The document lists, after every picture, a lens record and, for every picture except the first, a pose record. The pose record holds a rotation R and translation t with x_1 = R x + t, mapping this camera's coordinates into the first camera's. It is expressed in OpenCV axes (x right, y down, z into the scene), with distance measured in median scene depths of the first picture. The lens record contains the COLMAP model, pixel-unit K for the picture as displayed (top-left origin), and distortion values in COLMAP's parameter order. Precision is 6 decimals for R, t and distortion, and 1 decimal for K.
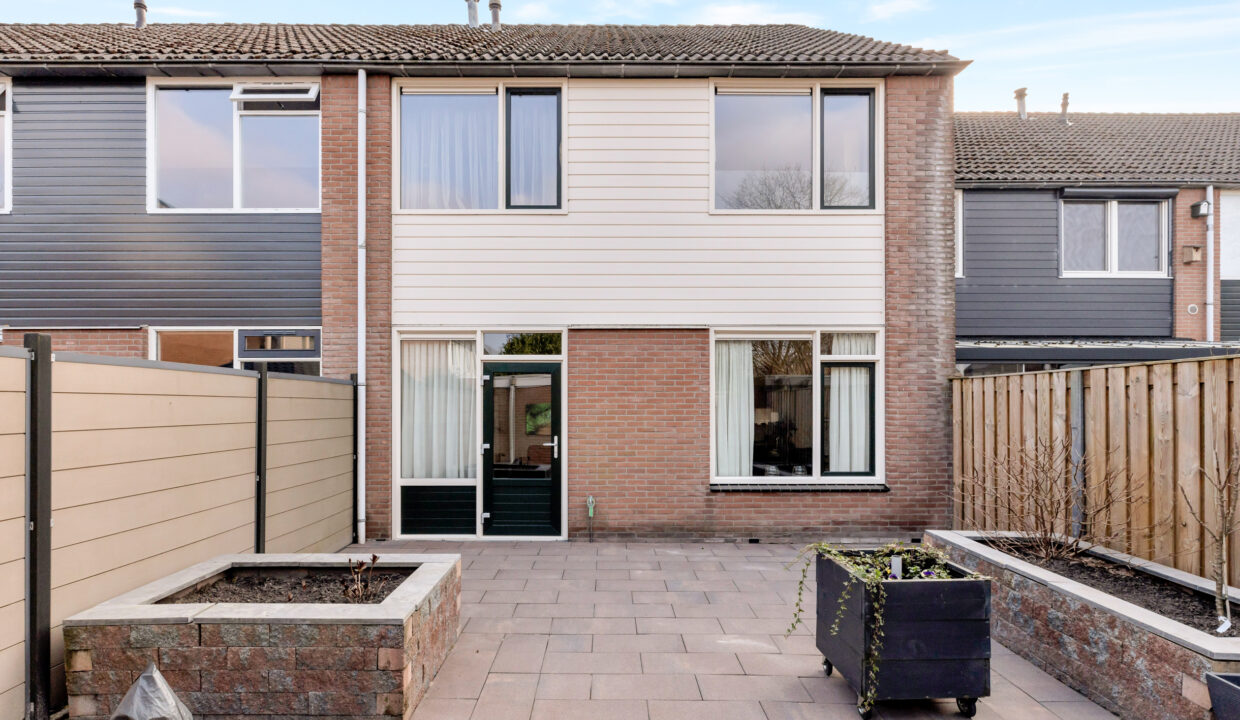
lens RADIAL K [[571.4, 0, 540.5], [0, 571.4, 400.1], [0, 0, 1]] dist [-0.001452, 0.000287]
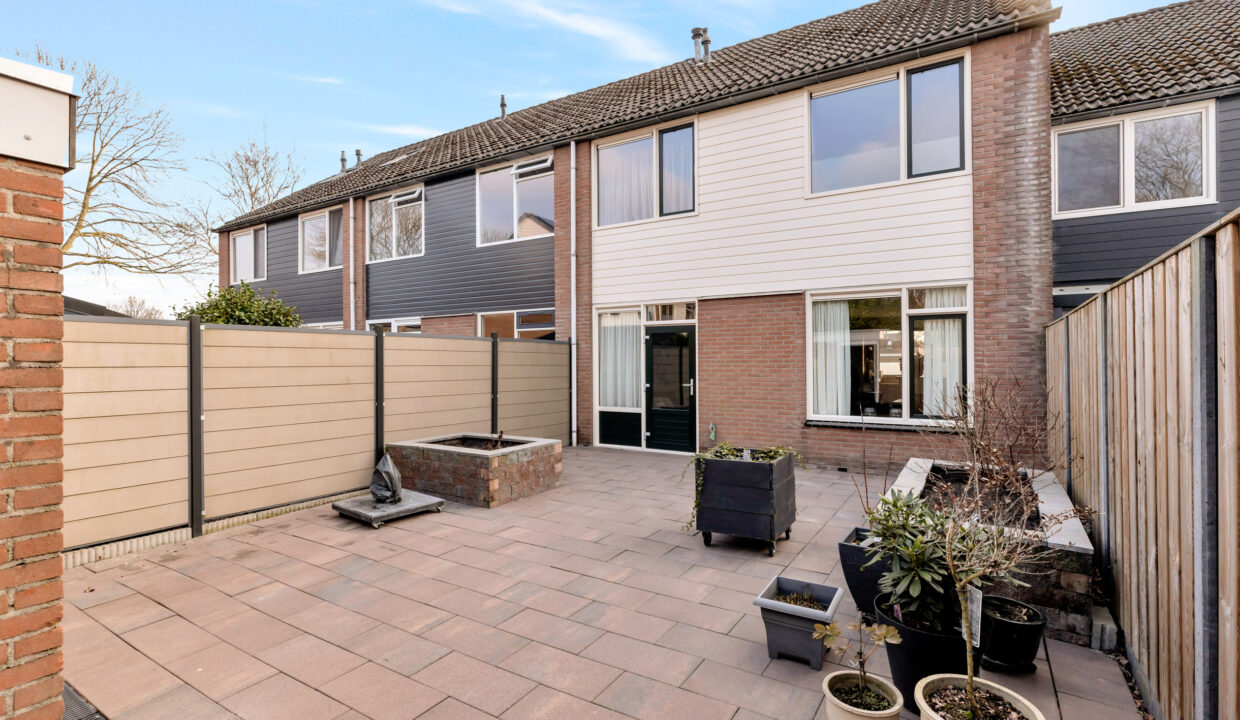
lens RADIAL K [[571.4, 0, 620.9], [0, 571.4, 360.5], [0, 0, 1]] dist [-0.001452, 0.000287]
pose [[0.848393, -0.003910, -0.529352, 0.610706], [0.004728, 0.999989, 0.000192, 0.018190], [0.529345, -0.002666, 0.848402, -0.246401]]
